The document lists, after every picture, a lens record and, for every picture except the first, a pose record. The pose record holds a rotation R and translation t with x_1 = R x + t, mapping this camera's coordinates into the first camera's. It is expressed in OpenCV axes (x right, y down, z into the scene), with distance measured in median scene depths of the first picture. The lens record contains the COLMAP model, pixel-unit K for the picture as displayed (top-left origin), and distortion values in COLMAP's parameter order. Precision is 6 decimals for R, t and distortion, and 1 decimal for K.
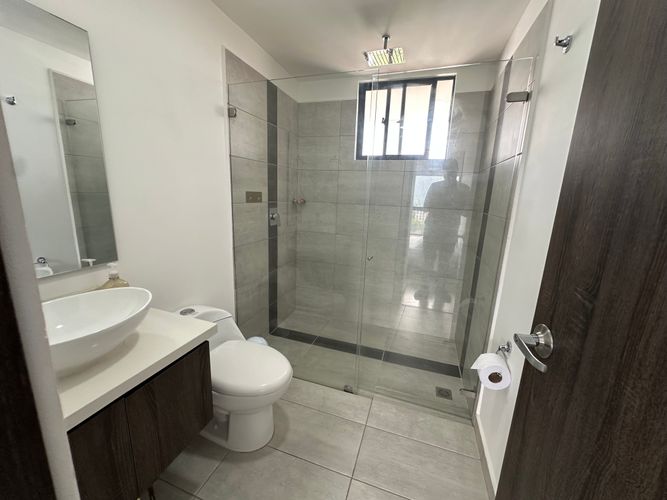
lens RADIAL K [[265.1, 0, 333.3], [0, 265.1, 248.3], [0, 0, 1]] dist [-0.002878, 0.000405]
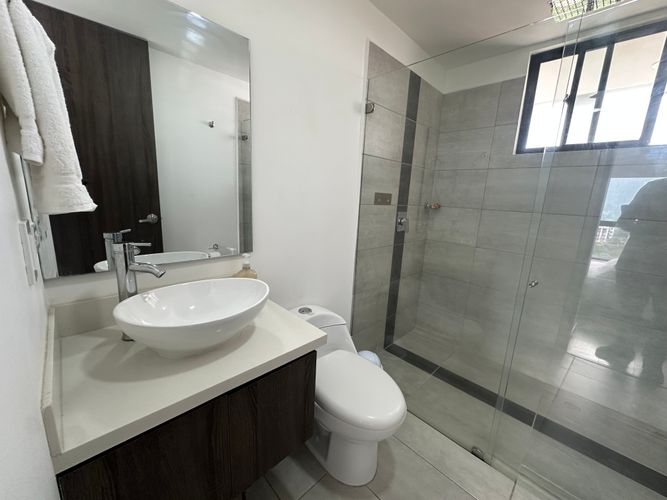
lens RADIAL K [[265.1, 0, 335.0], [0, 265.1, 250.6], [0, 0, 1]] dist [-0.002878, 0.000405]
pose [[0.894536, 0.095211, -0.436739, -0.026840], [-0.105658, 0.994402, 0.000375, 0.003039], [0.434330, 0.045810, 0.899588, 0.099202]]
